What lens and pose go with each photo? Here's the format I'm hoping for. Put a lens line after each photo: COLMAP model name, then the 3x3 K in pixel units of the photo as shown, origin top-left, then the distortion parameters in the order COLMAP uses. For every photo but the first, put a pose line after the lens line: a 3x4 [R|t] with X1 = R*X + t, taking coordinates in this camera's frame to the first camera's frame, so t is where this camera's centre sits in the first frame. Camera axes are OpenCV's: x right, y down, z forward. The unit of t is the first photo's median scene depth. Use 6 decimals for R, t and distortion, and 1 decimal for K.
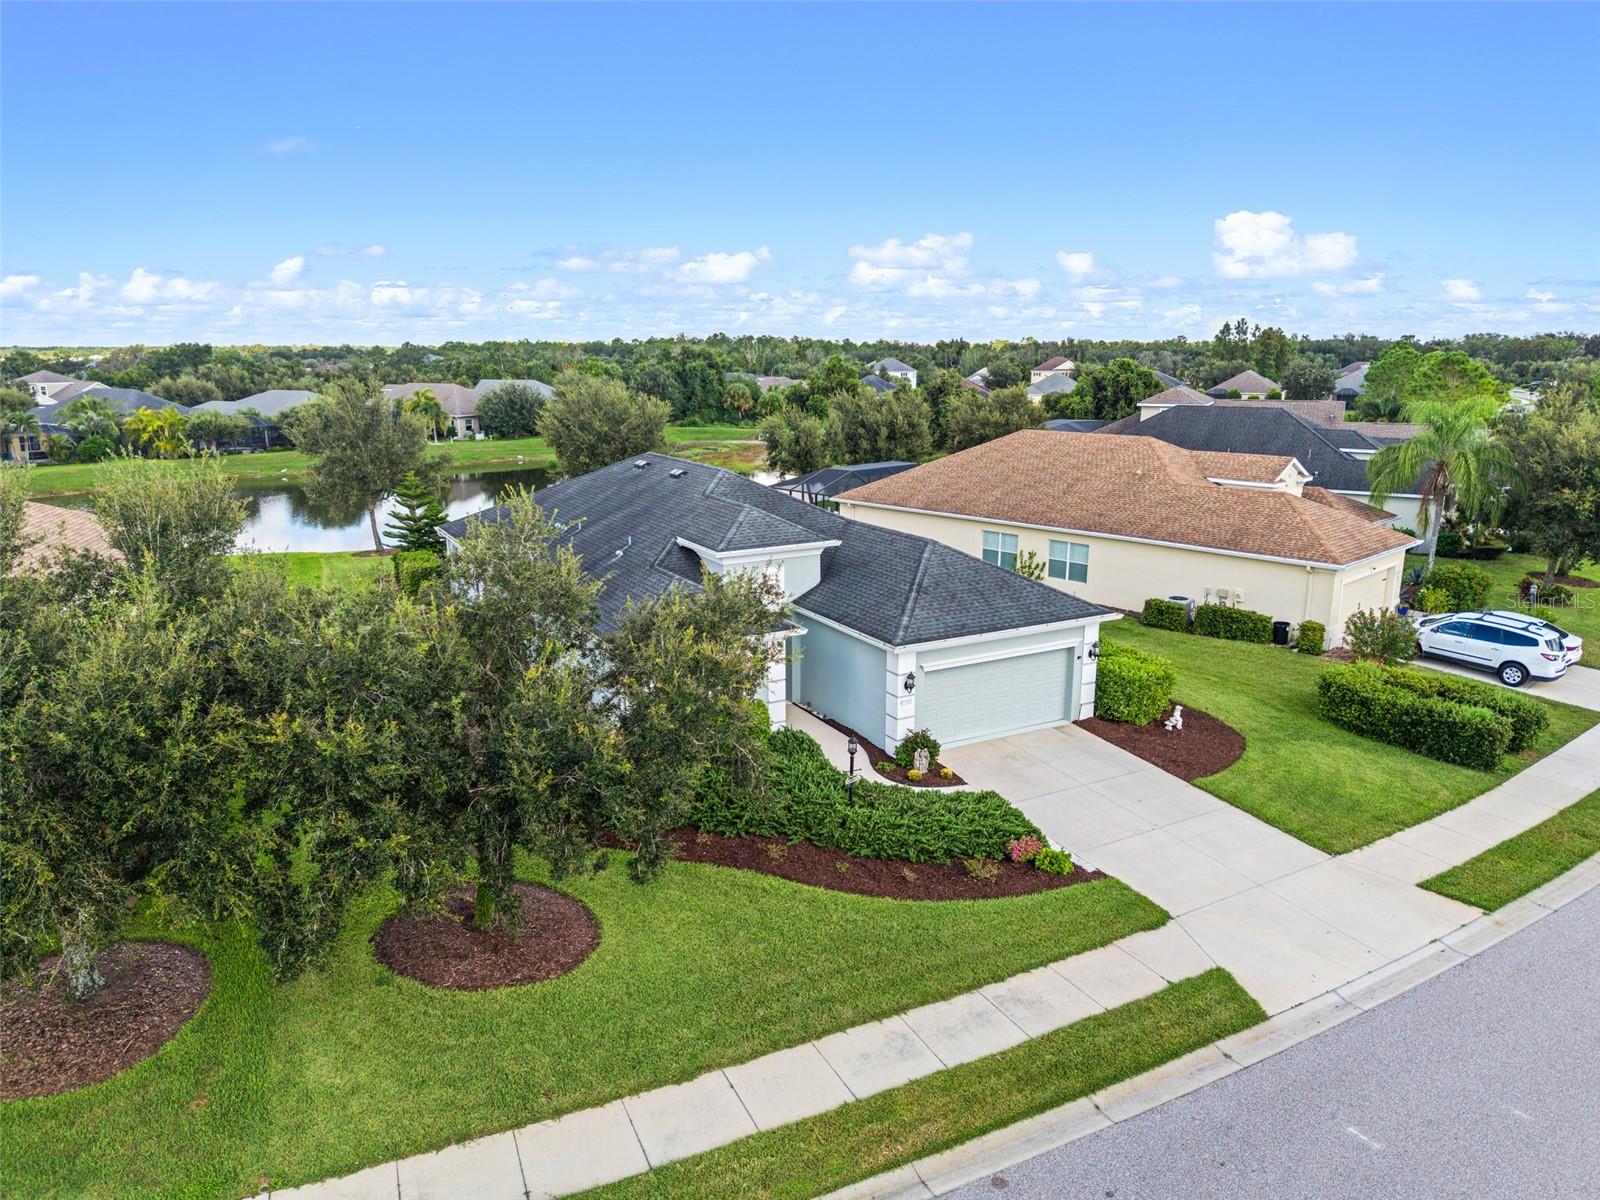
lens RADIAL K [[1073.8, 0, 800.0], [0, 1073.8, 600.0], [0, 0, 1]] dist [0.025574, -0.027302]
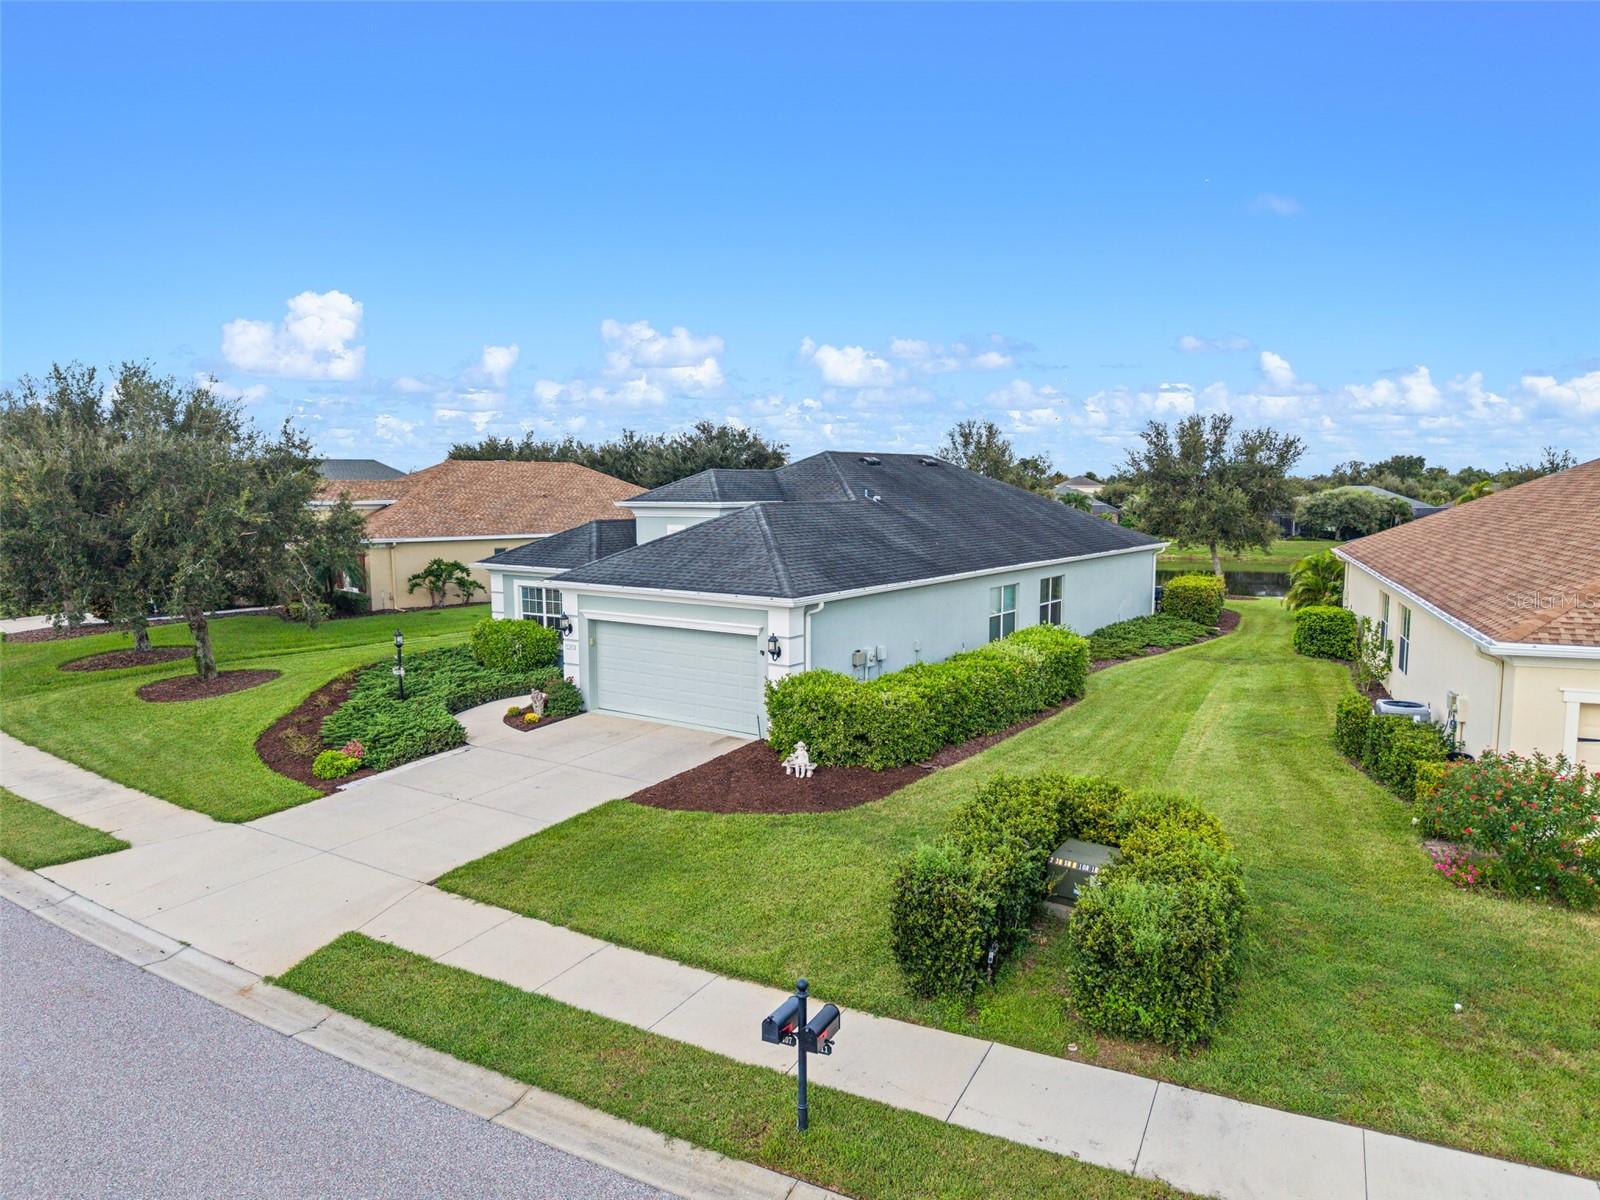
lens RADIAL K [[1073.8, 0, 800.0], [0, 1073.8, 600.0], [0, 0, 1]] dist [0.025574, -0.027302]
pose [[0.427229, 0.097131, -0.898911, 1.203670], [-0.202333, 0.979269, 0.009651, 0.006016], [0.881213, 0.177756, 0.438025, 0.881351]]
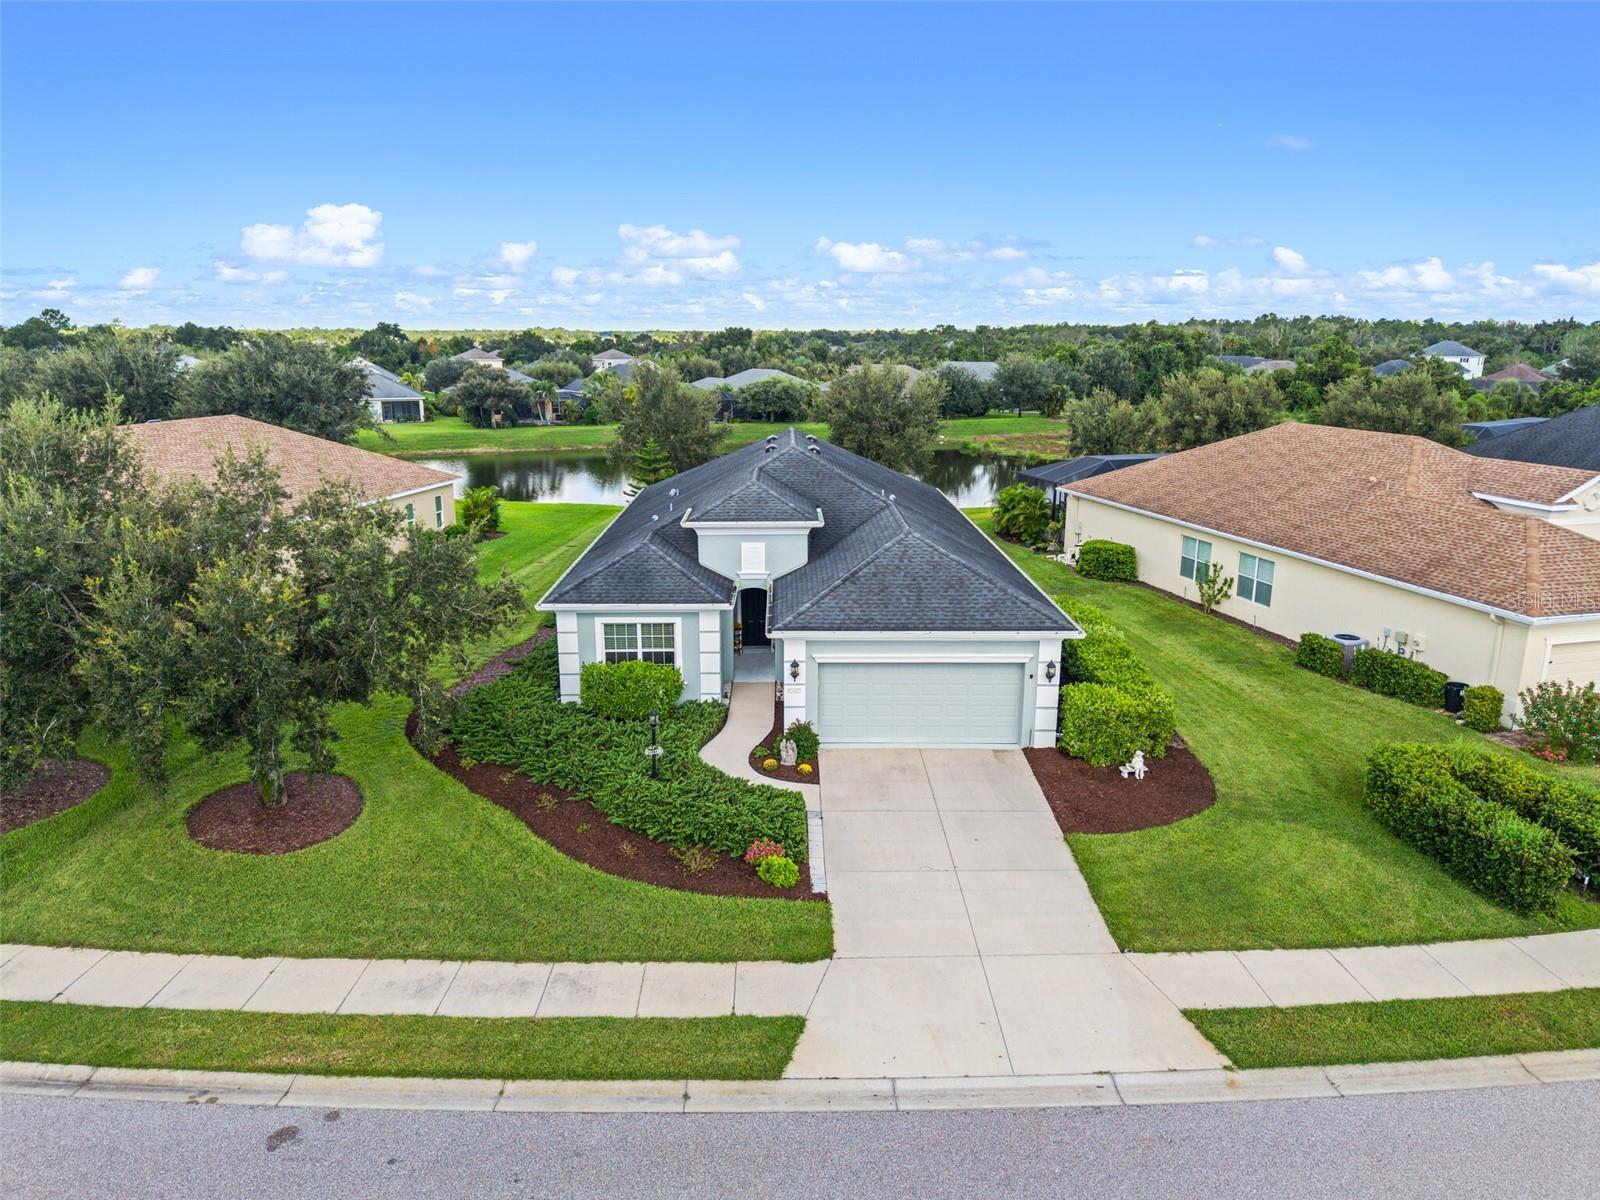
lens RADIAL K [[1073.8, 0, 800.0], [0, 1073.8, 600.0], [0, 0, 1]] dist [0.025574, -0.027302]
pose [[0.880095, 0.116978, -0.460161, 0.626154], [-0.109927, 0.993043, 0.042198, -0.031333], [0.461896, 0.013446, 0.886832, 0.171653]]
